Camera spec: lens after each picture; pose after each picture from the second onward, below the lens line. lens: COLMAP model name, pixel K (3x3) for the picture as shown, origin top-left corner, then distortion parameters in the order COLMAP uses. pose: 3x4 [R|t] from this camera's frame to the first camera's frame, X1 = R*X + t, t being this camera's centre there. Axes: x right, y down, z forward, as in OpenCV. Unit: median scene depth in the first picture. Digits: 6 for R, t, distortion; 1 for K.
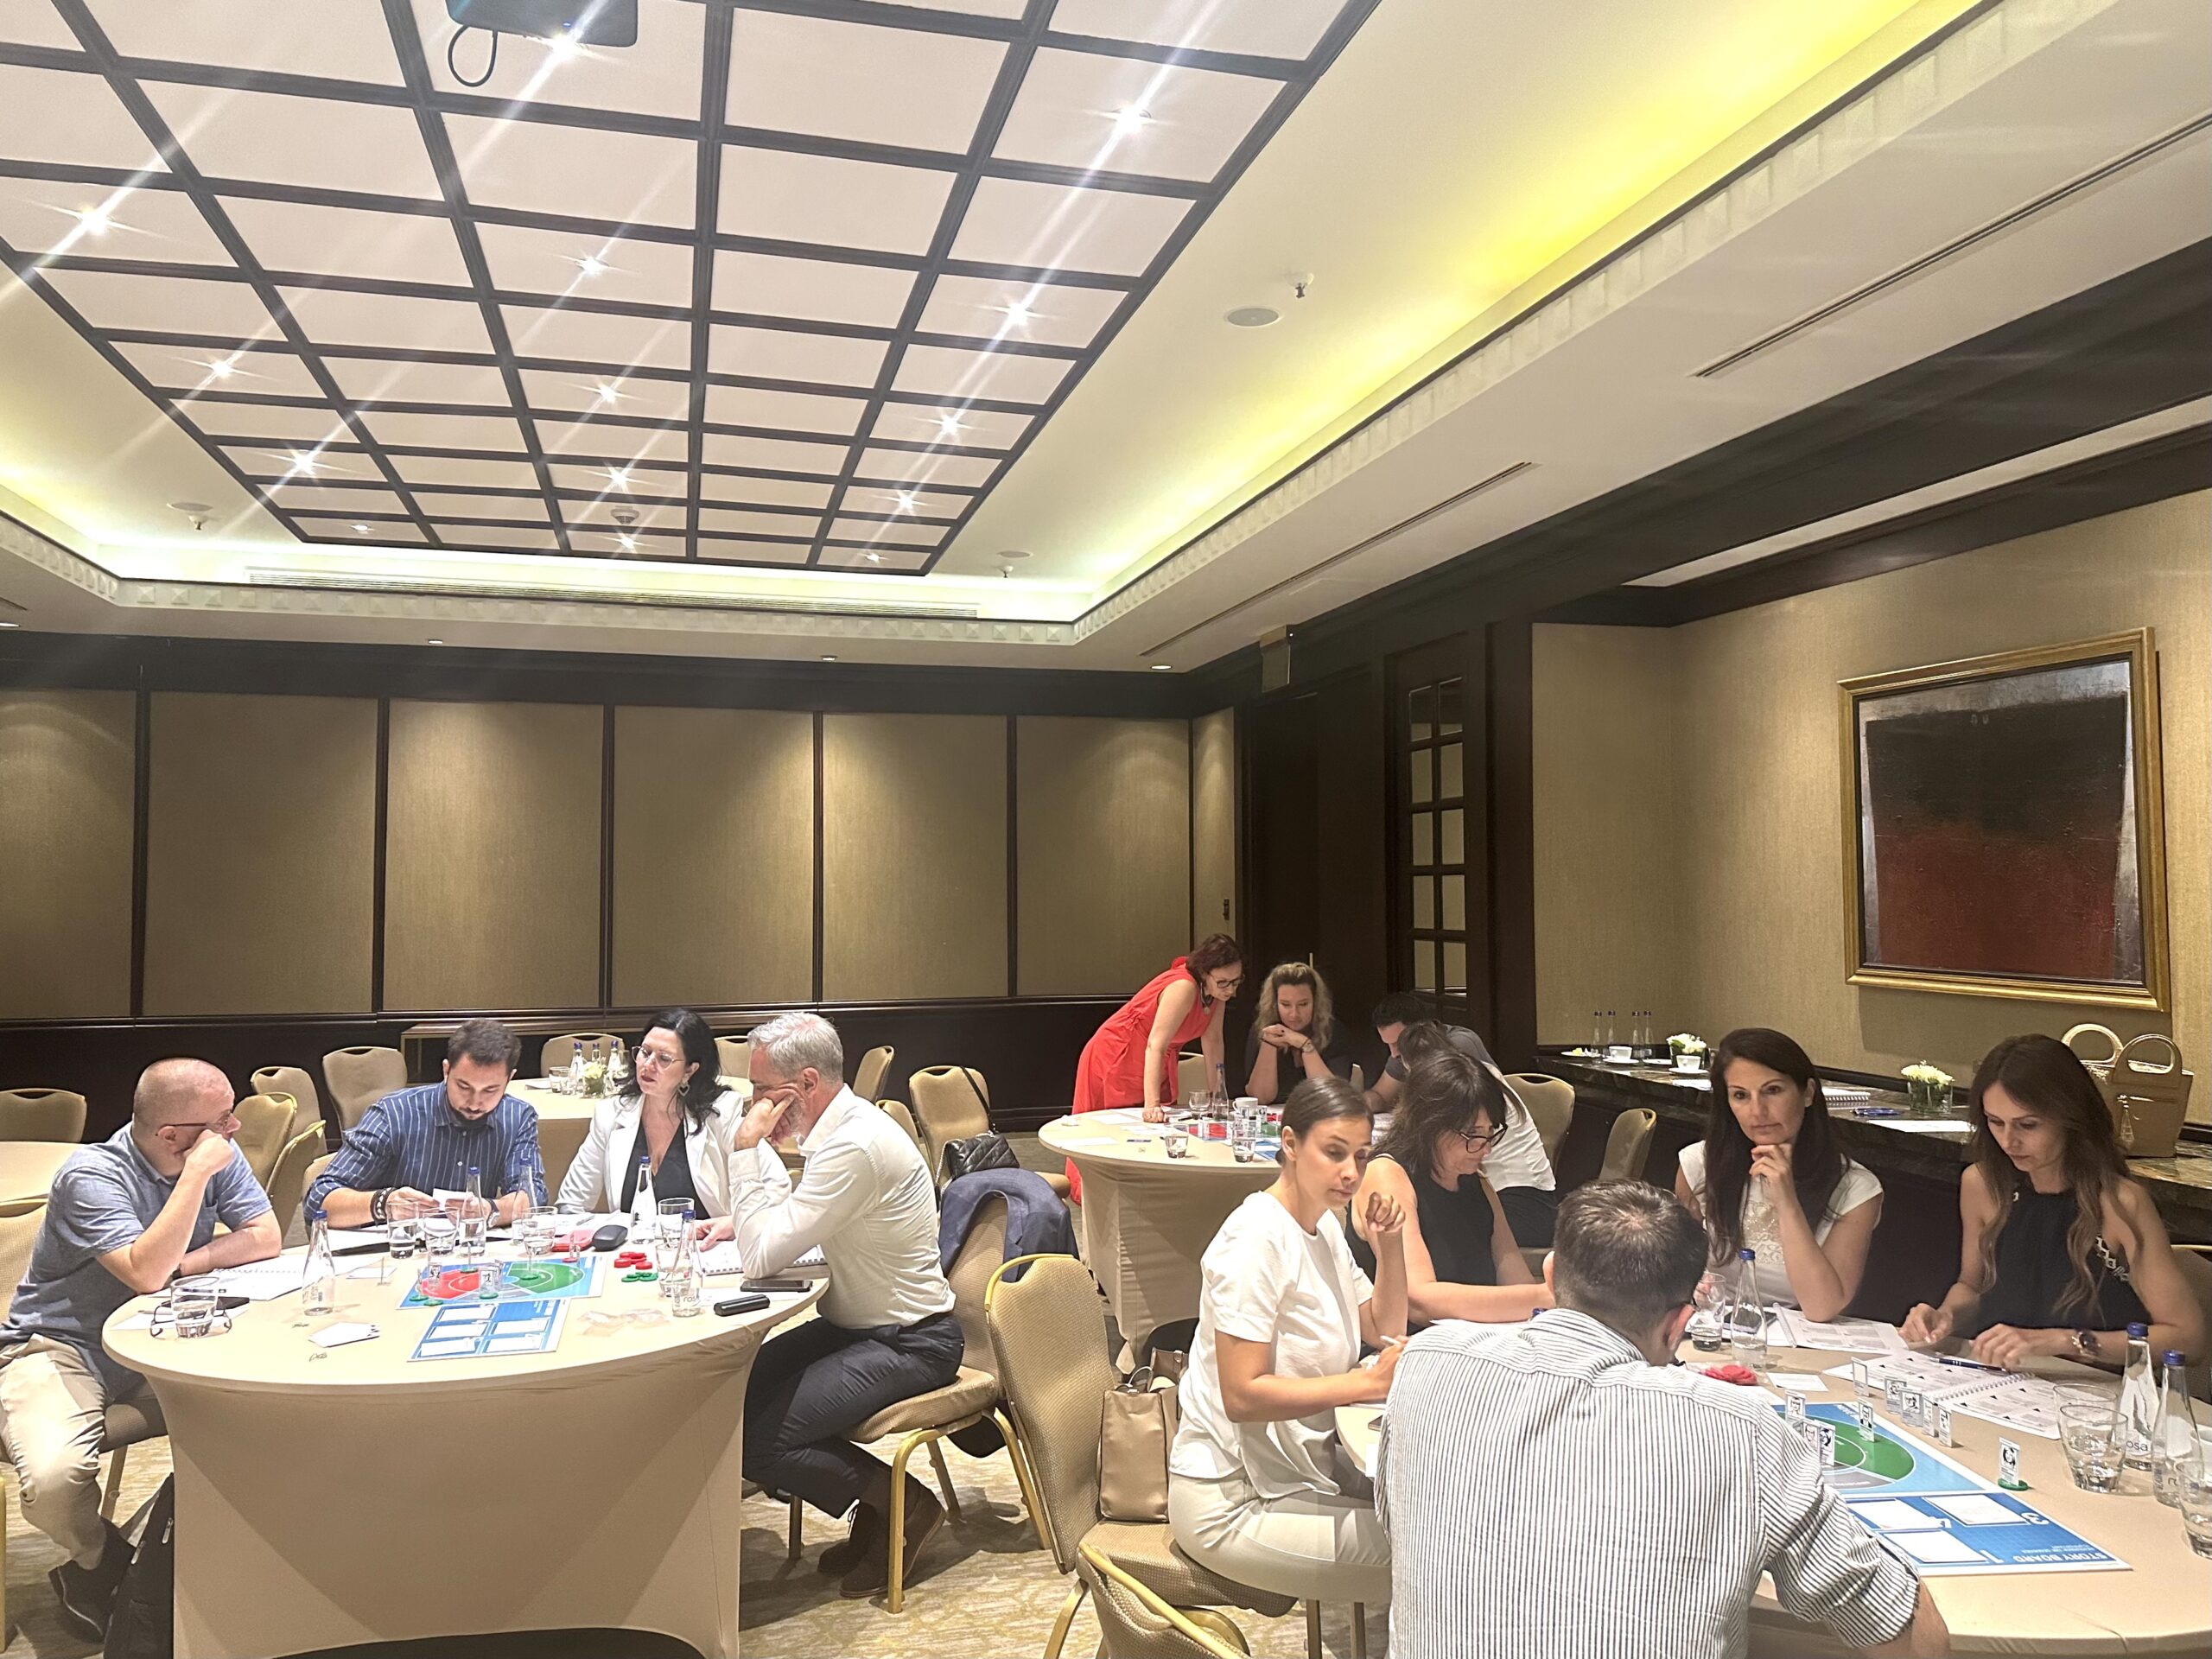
lens RADIAL K [[1654.3, 0, 1150.4], [0, 1654.3, 818.3], [0, 0, 1]] dist [0.036462, -0.039299]
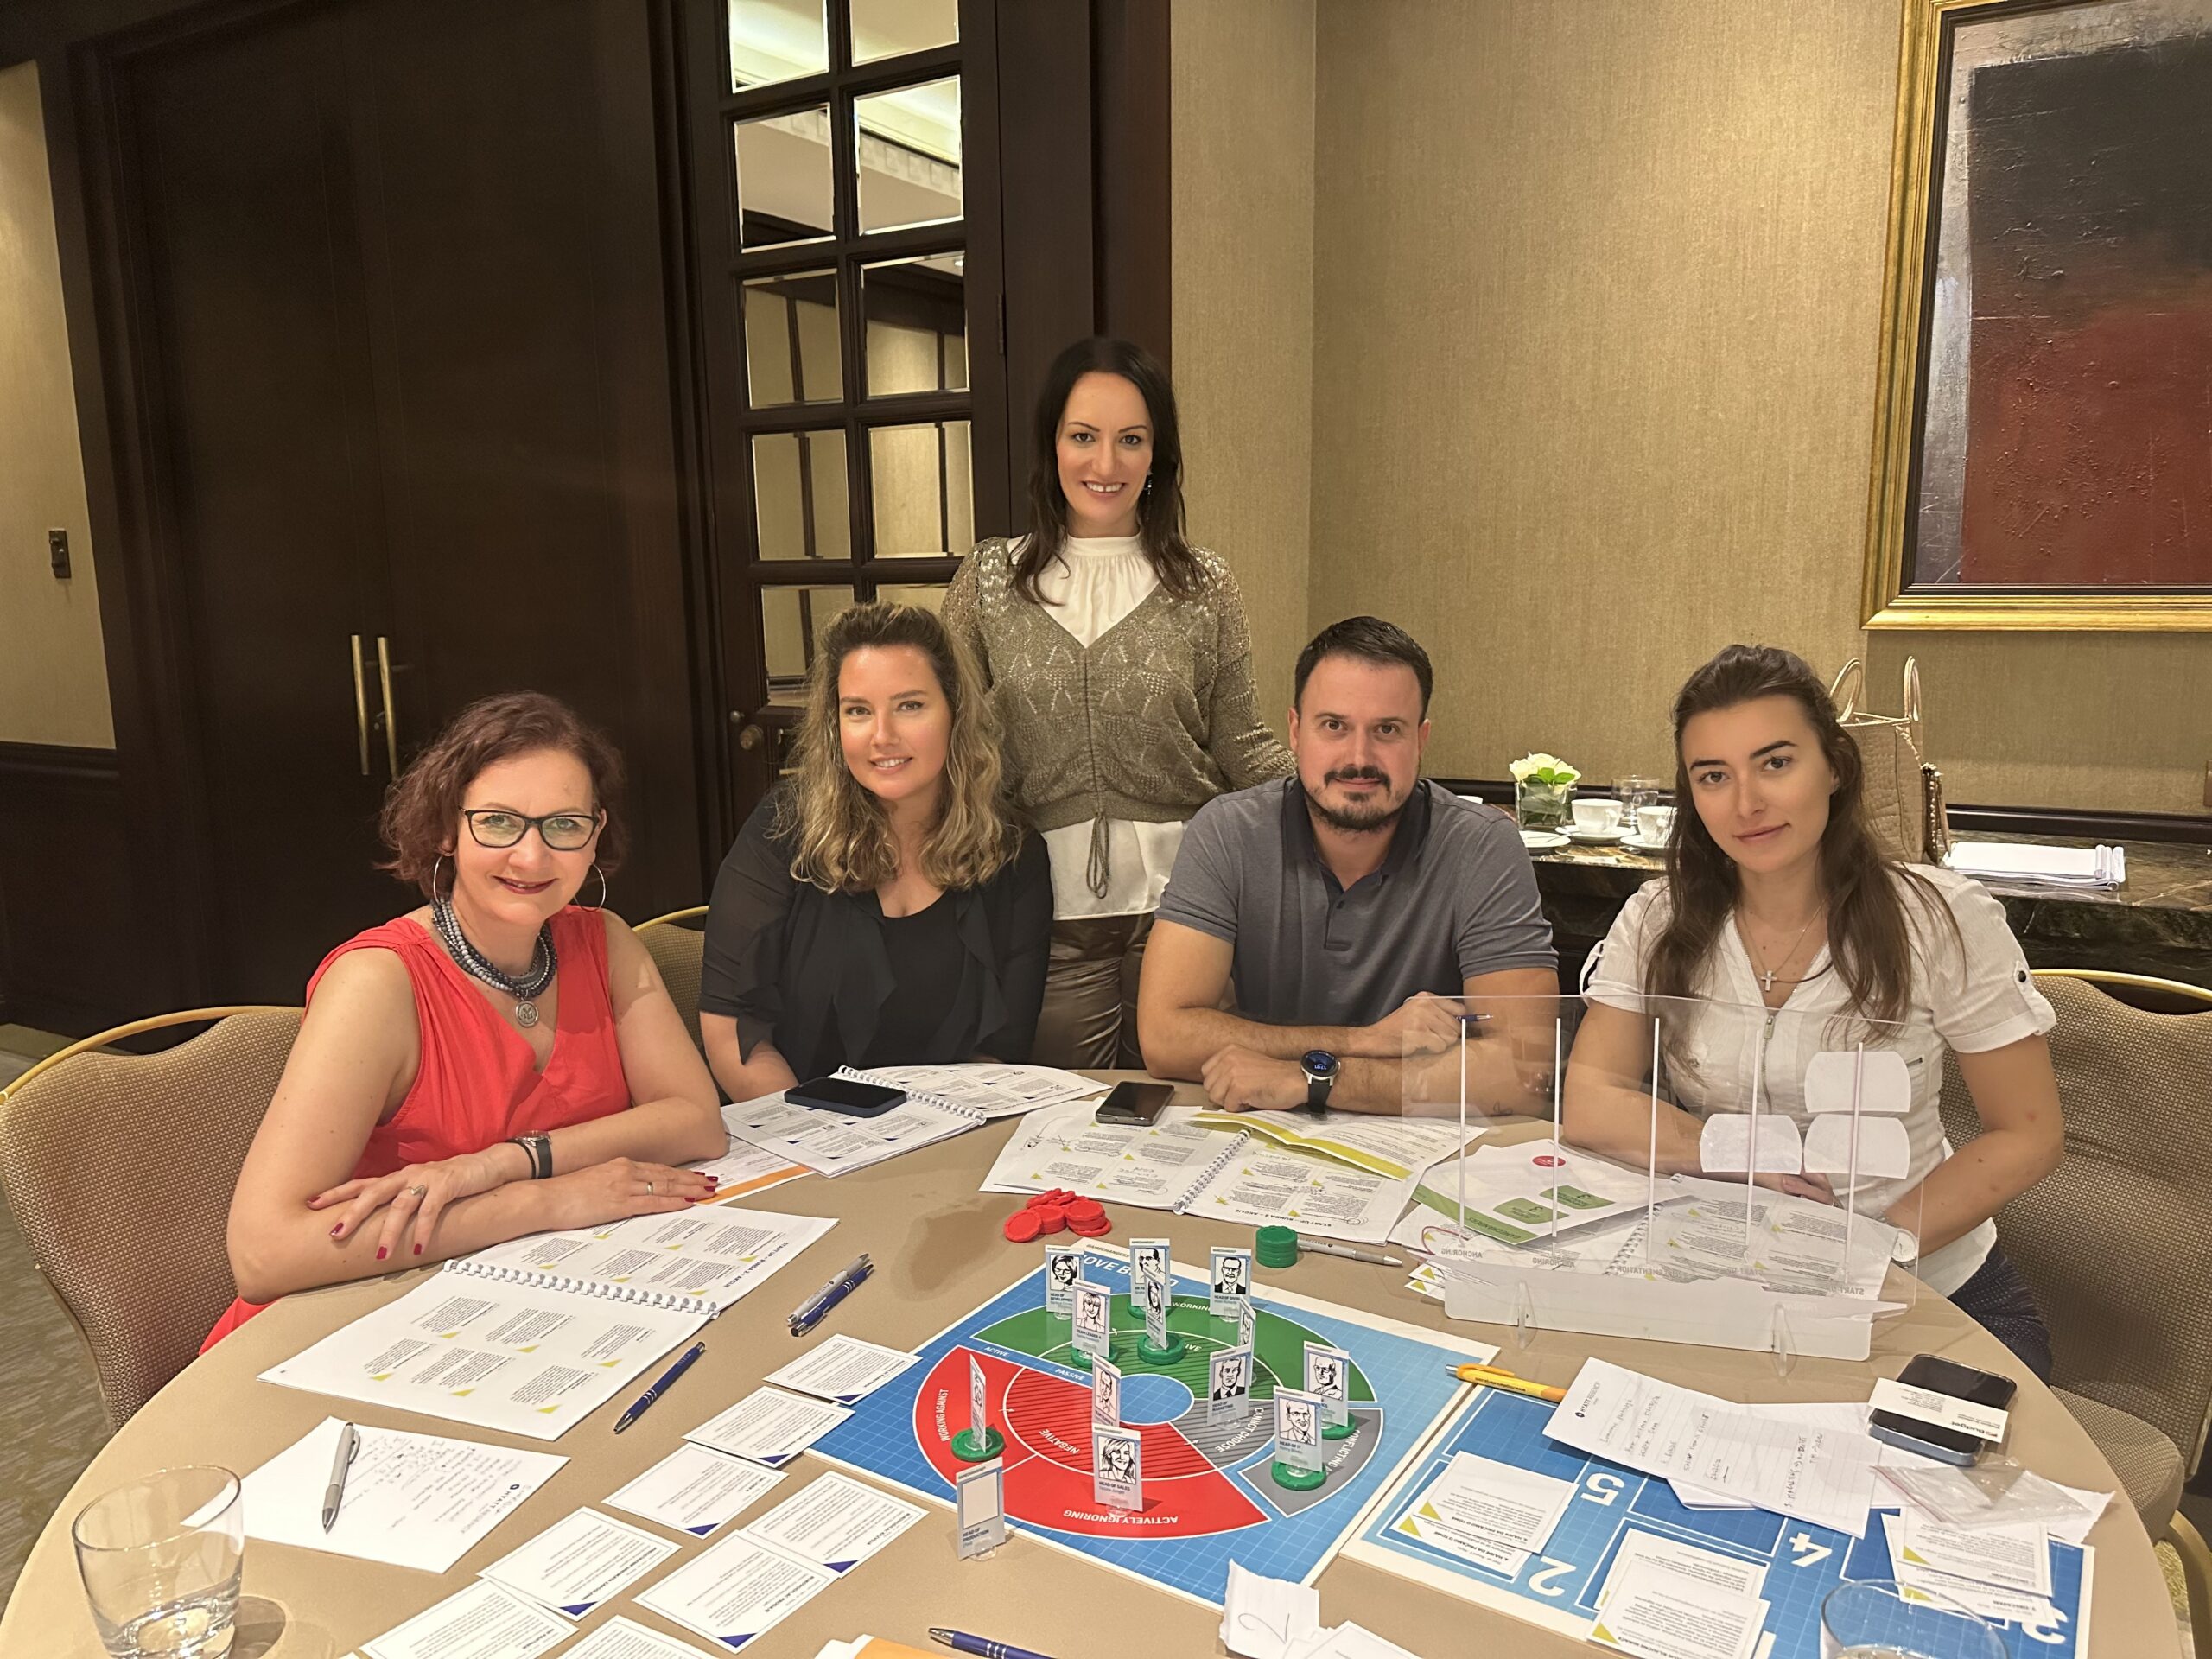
lens RADIAL K [[1654.3, 0, 1150.4], [0, 1654.3, 818.3], [0, 0, 1]] dist [0.036462, -0.039299]
pose [[0.736269, -0.119980, 0.665968, -0.083267], [-0.012837, 0.981502, 0.191019, 0.062613], [-0.676567, -0.149190, 0.721109, 0.771509]]
